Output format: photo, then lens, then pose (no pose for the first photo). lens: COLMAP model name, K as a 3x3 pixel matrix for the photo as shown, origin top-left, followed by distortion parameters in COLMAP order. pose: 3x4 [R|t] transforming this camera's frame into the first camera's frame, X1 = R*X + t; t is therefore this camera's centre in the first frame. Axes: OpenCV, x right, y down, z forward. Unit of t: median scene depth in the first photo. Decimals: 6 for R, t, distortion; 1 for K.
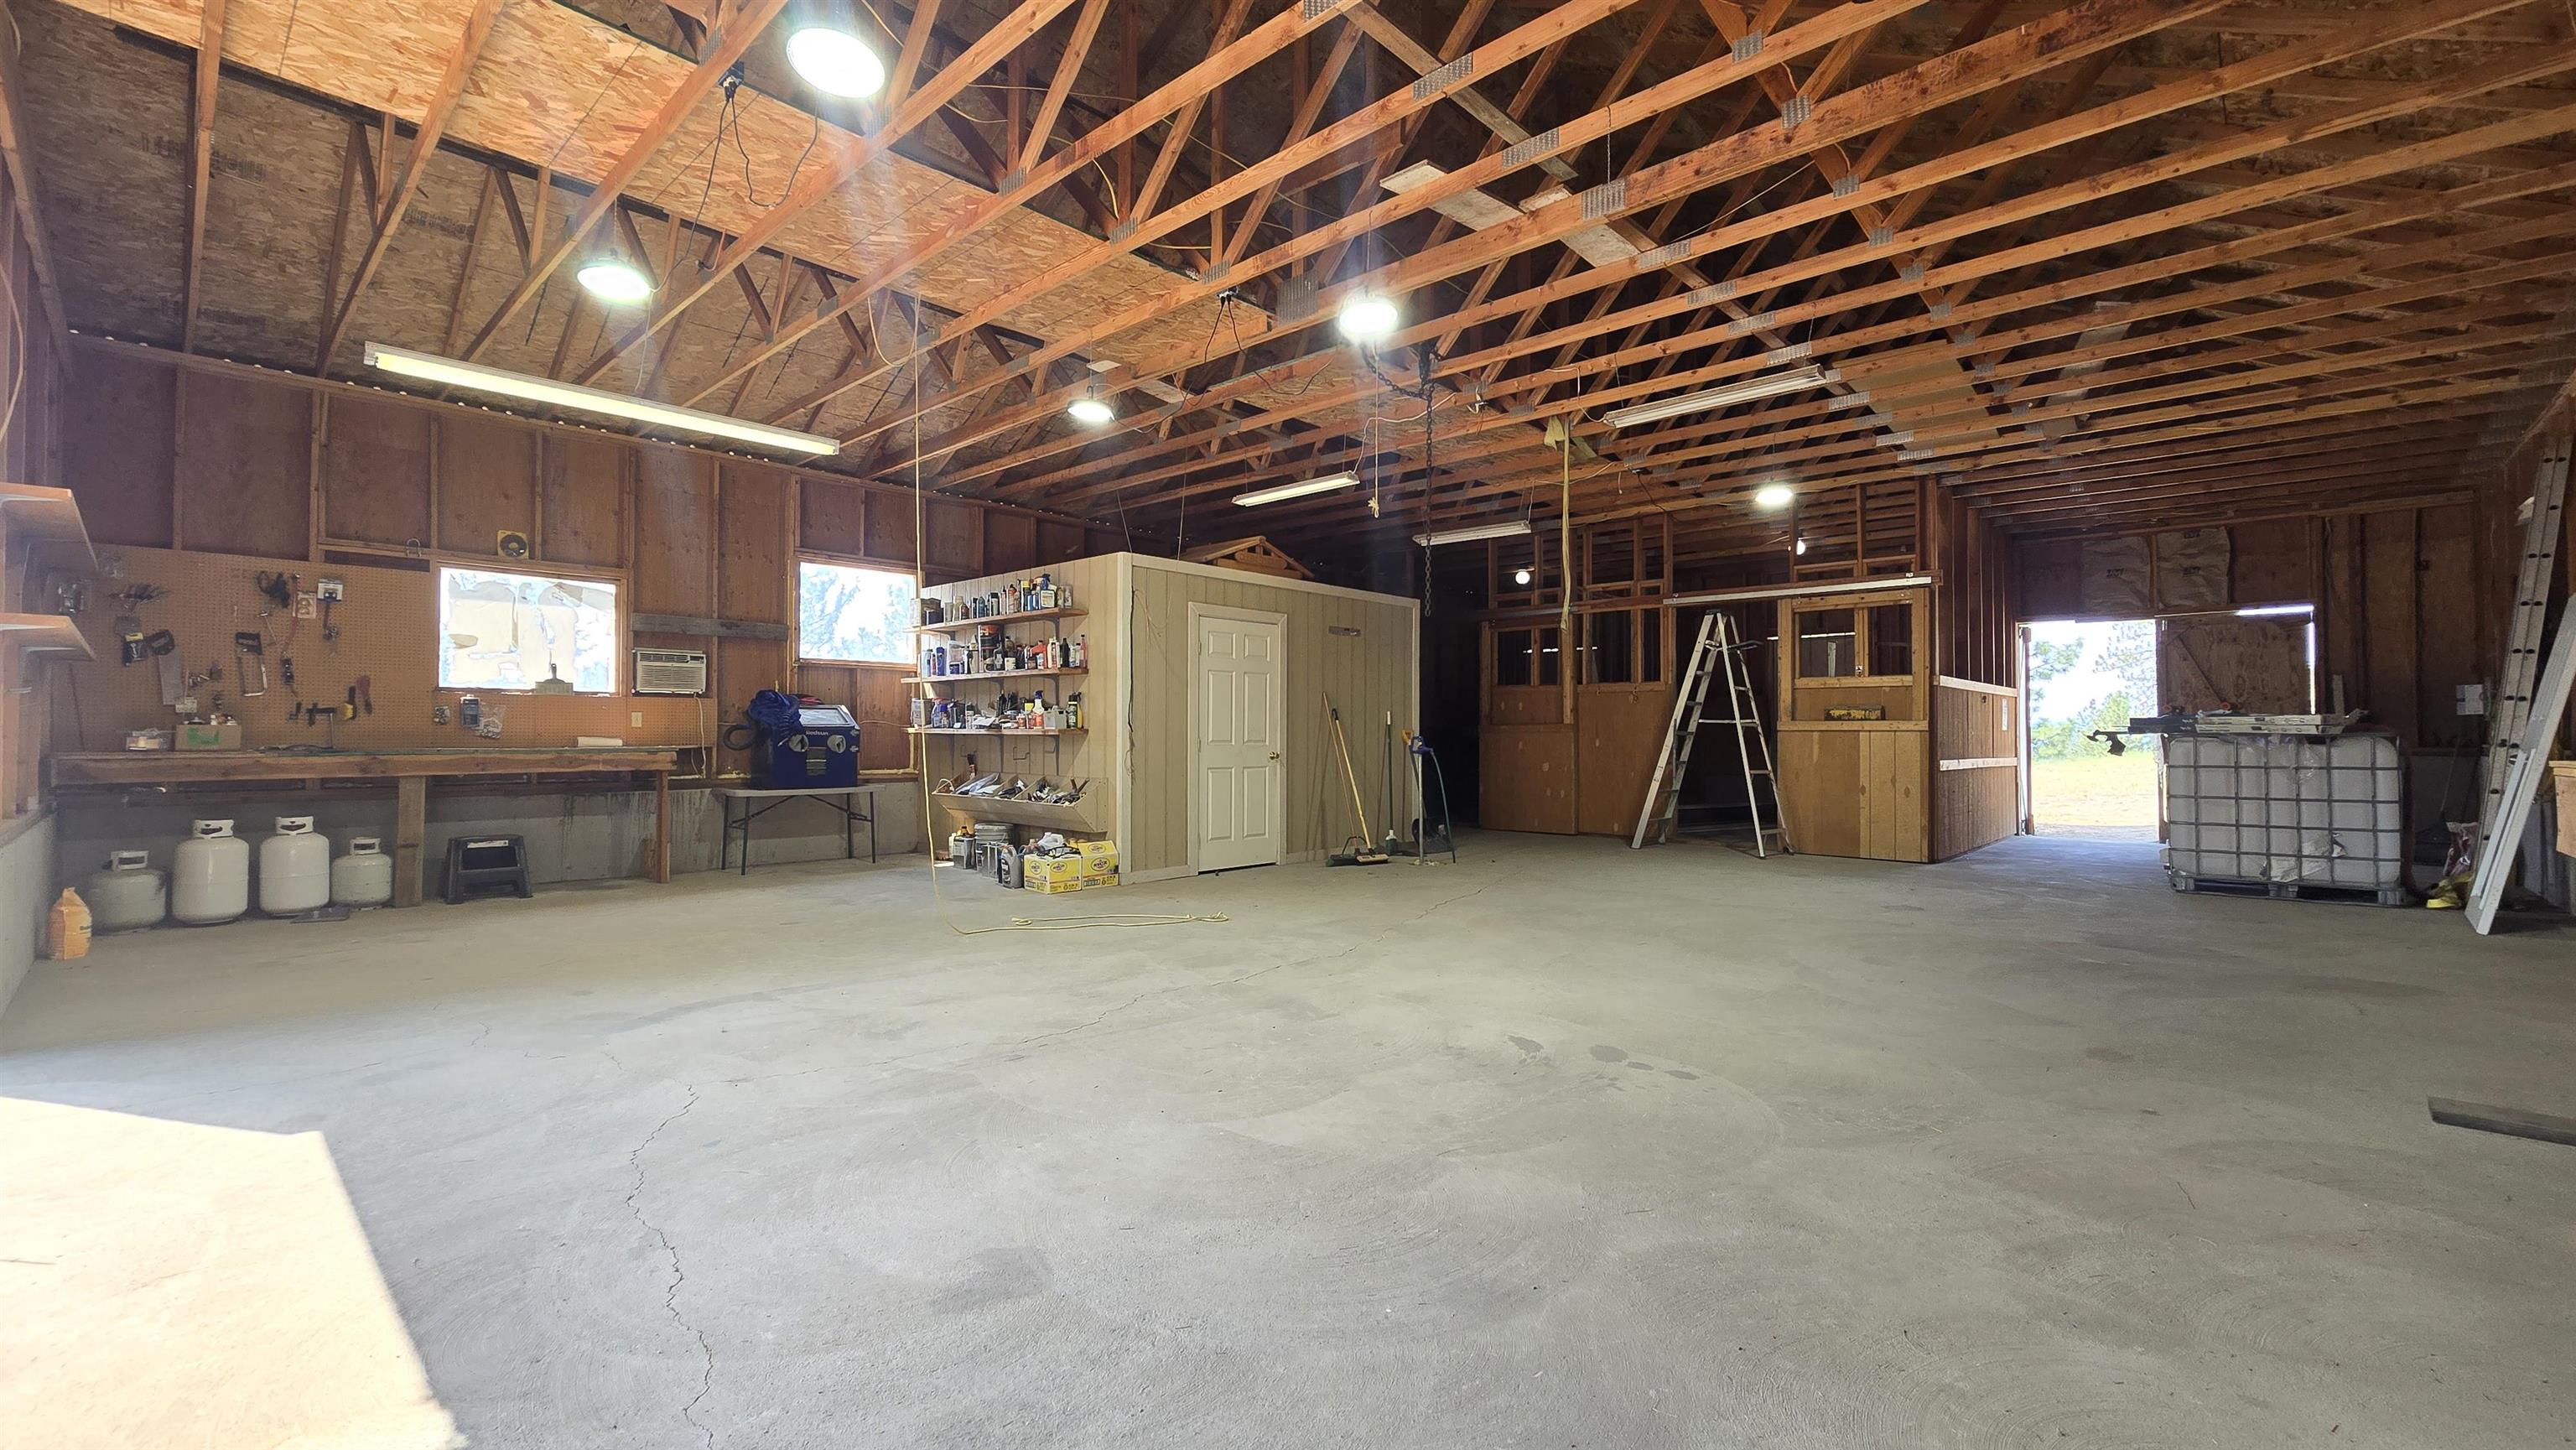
lens RADIAL K [[1049.4, 0, 1269.1], [0, 1049.4, 712.5], [0, 0, 1]] dist [-0.000550, -0.000059]
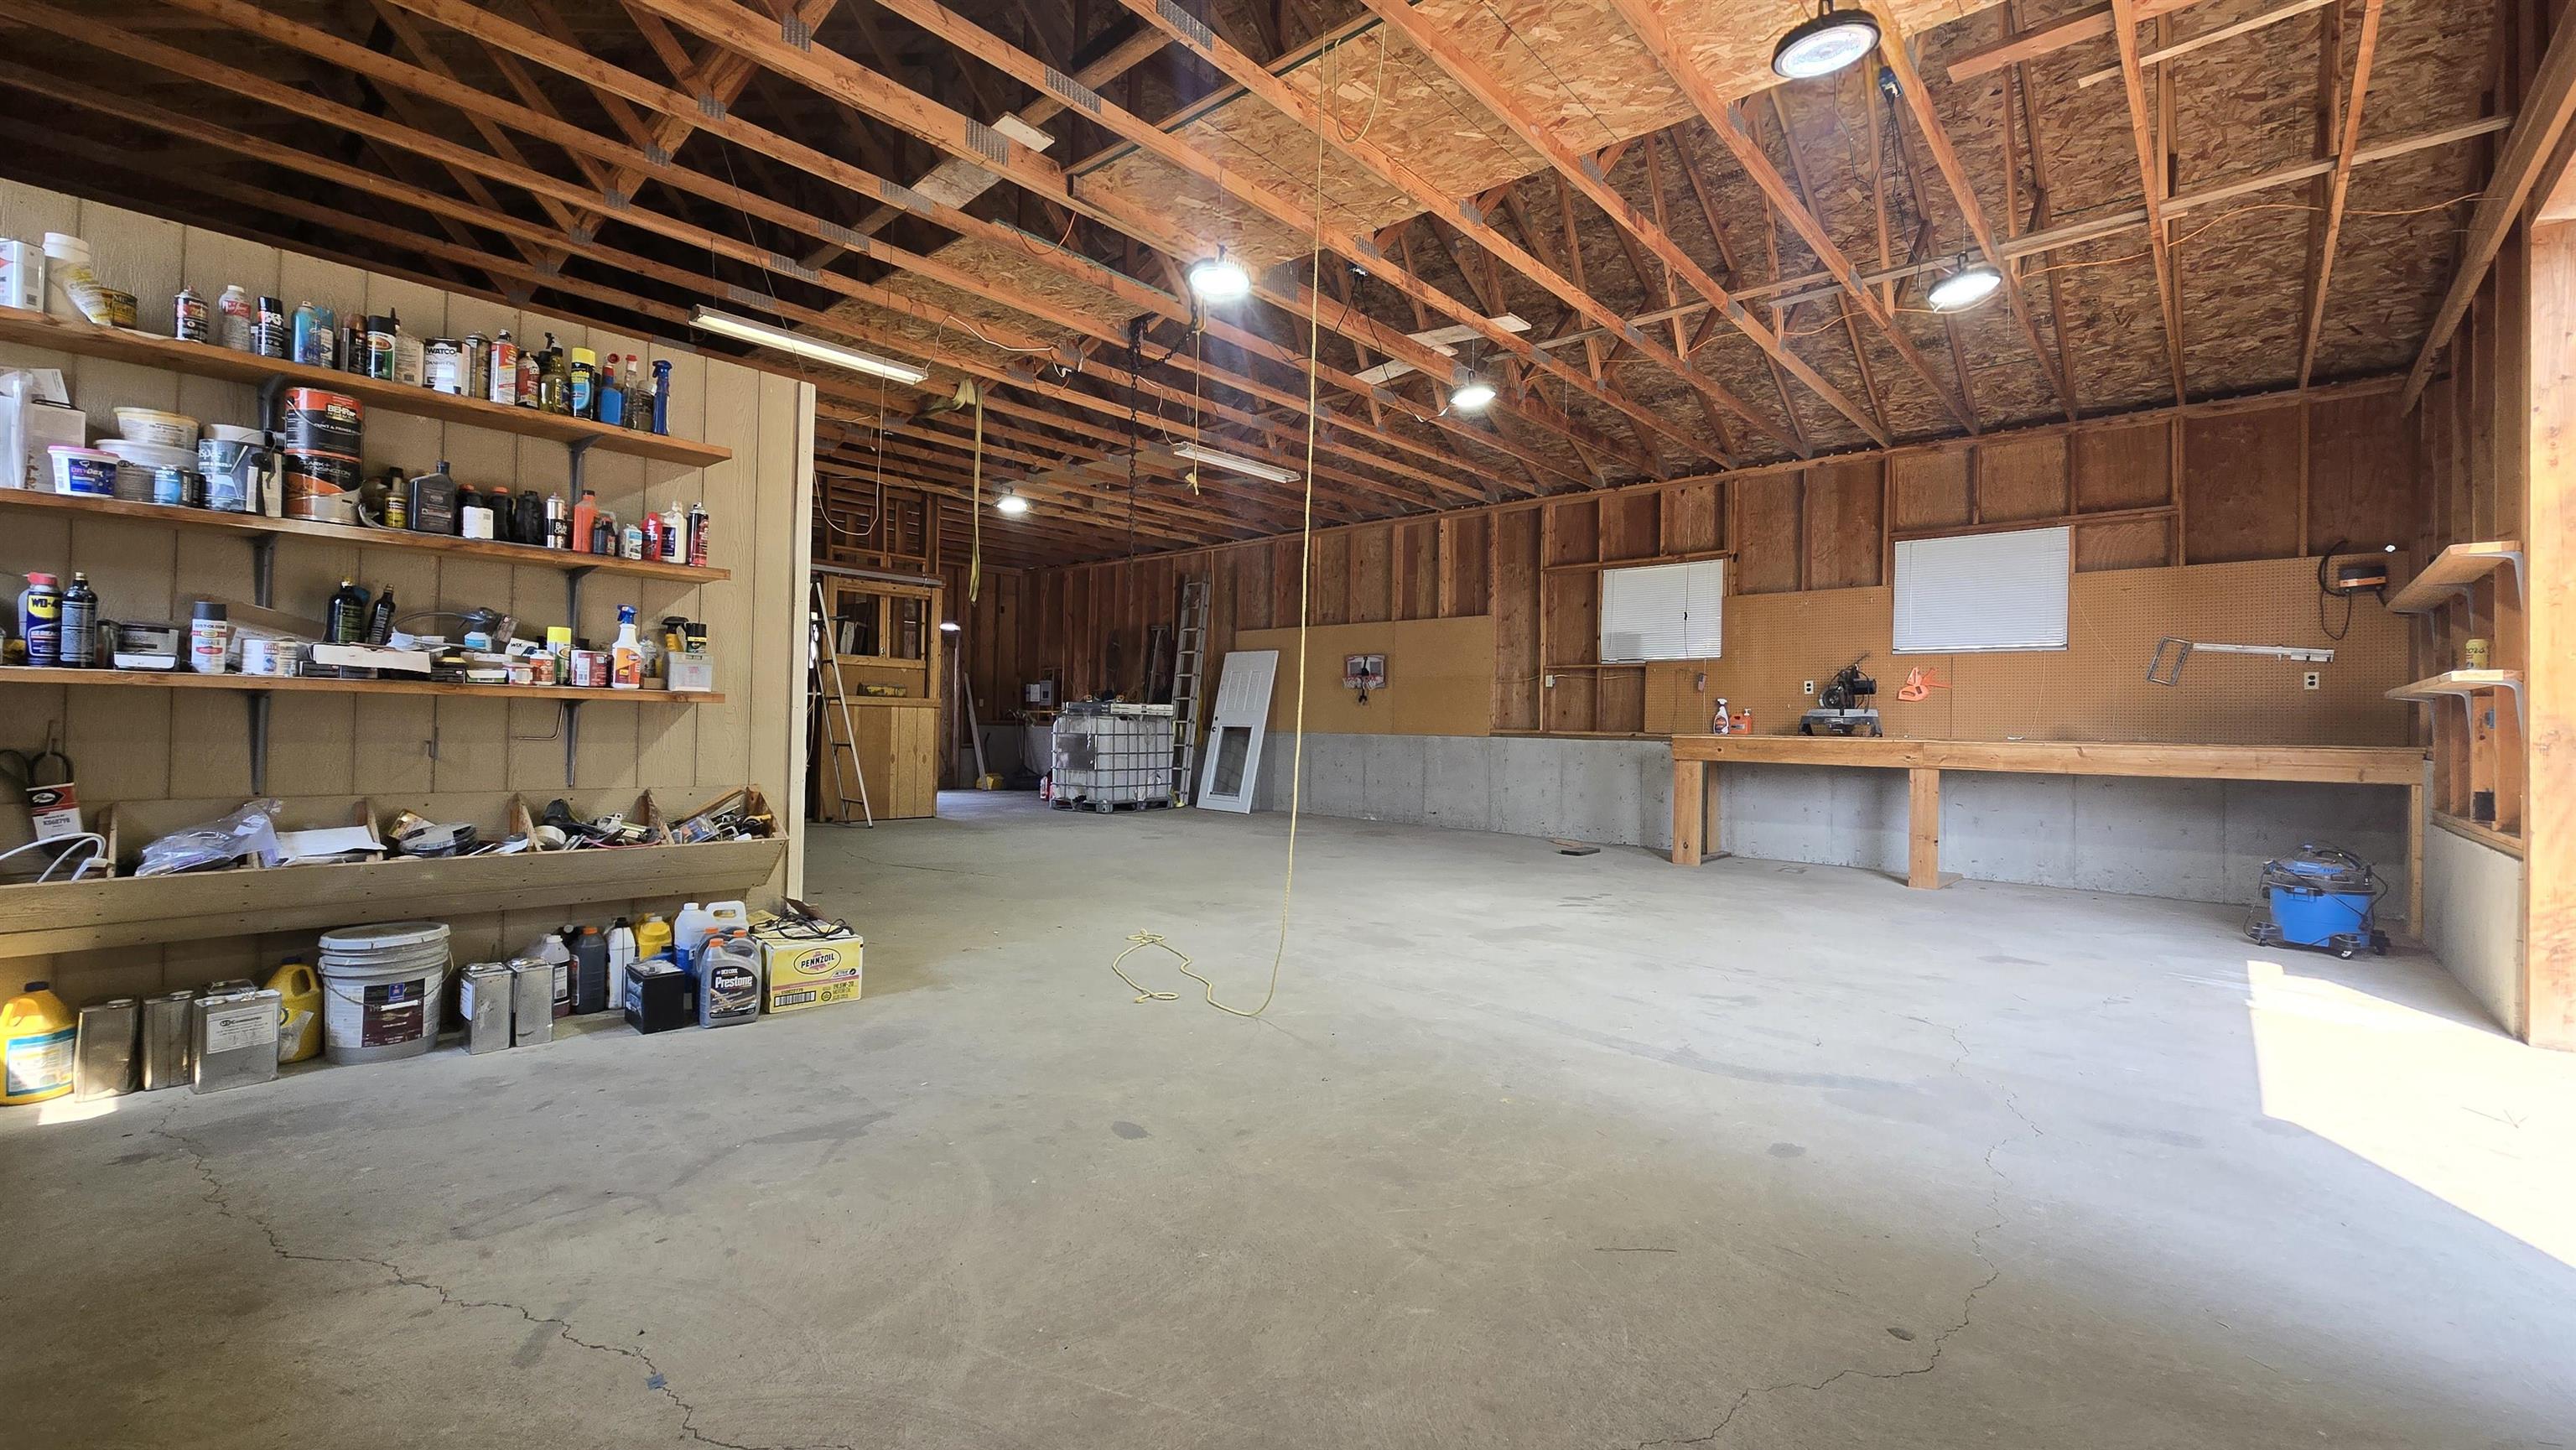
lens RADIAL K [[1049.4, 0, 1295.2], [0, 1049.4, 716.6], [0, 0, 1]] dist [-0.000550, -0.000059]
pose [[-0.022338, 0.002567, 0.999747, -0.604670], [-0.045083, 0.998977, -0.003572, 0.014167], [-0.998733, -0.045152, -0.022200, 0.628476]]
